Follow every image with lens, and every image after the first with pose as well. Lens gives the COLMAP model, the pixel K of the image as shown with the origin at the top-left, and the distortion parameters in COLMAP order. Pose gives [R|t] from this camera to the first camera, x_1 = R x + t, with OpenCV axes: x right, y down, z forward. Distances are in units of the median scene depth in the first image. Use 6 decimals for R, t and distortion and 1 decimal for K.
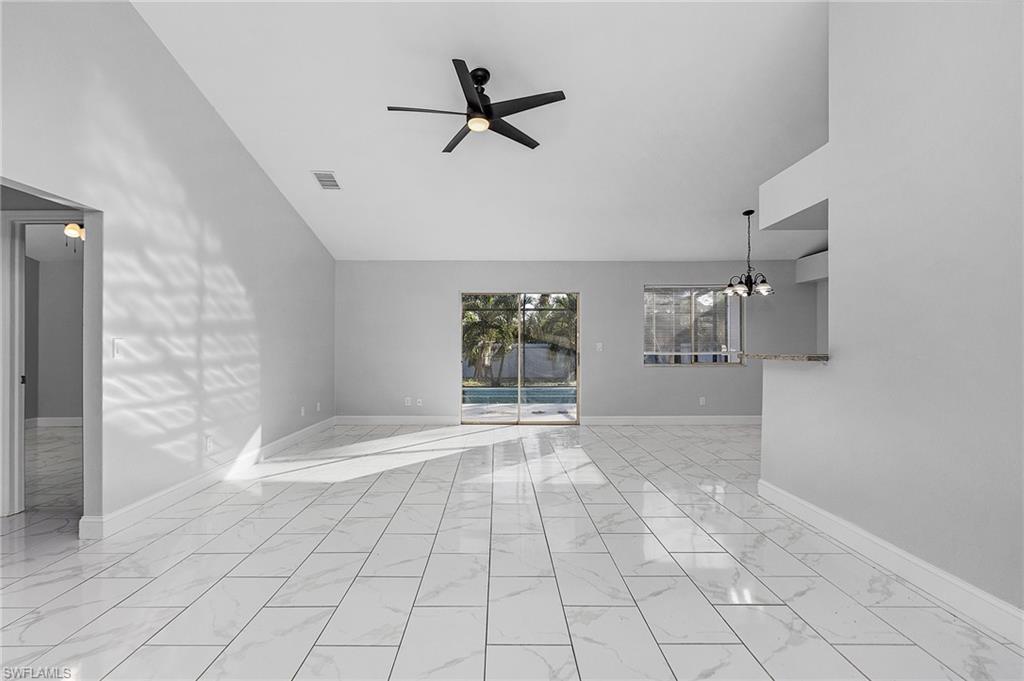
lens RADIAL K [[483.2, 0, 512.0], [0, 483.2, 340.5], [0, 0, 1]] dist [0.005020, 0.000570]
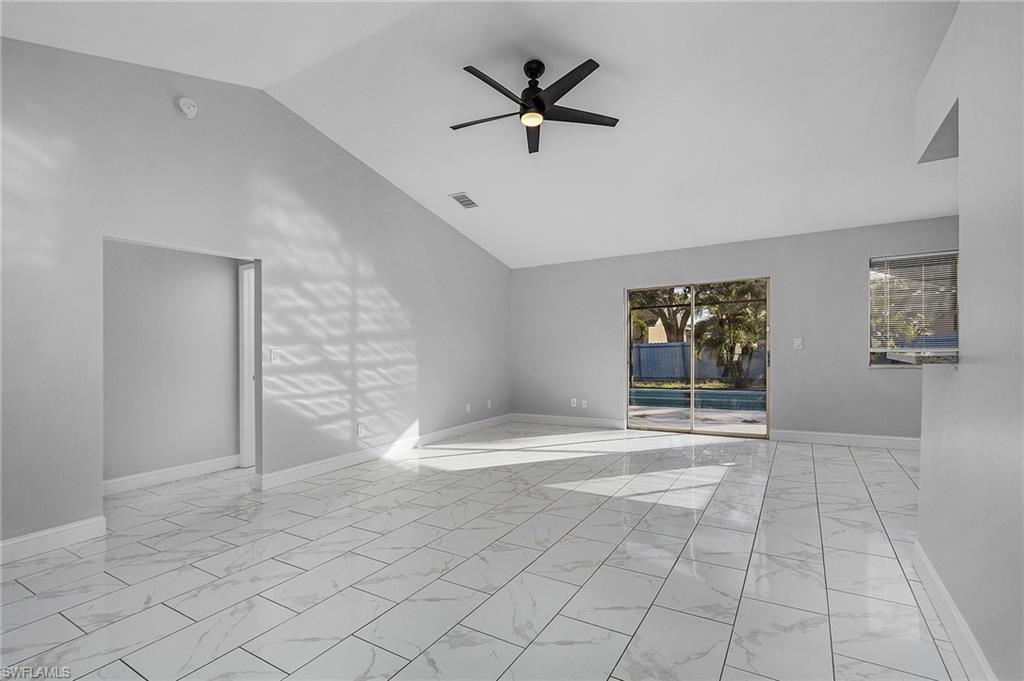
lens RADIAL K [[484.7, 0, 510.7], [0, 484.7, 345.4], [0, 0, 1]] dist [-0.000683, -0.000071]
pose [[0.846121, -0.021923, -0.532539, 0.377623], [0.027638, 0.999614, 0.002762, 0.001886], [0.532273, -0.017055, 0.846401, 0.139326]]
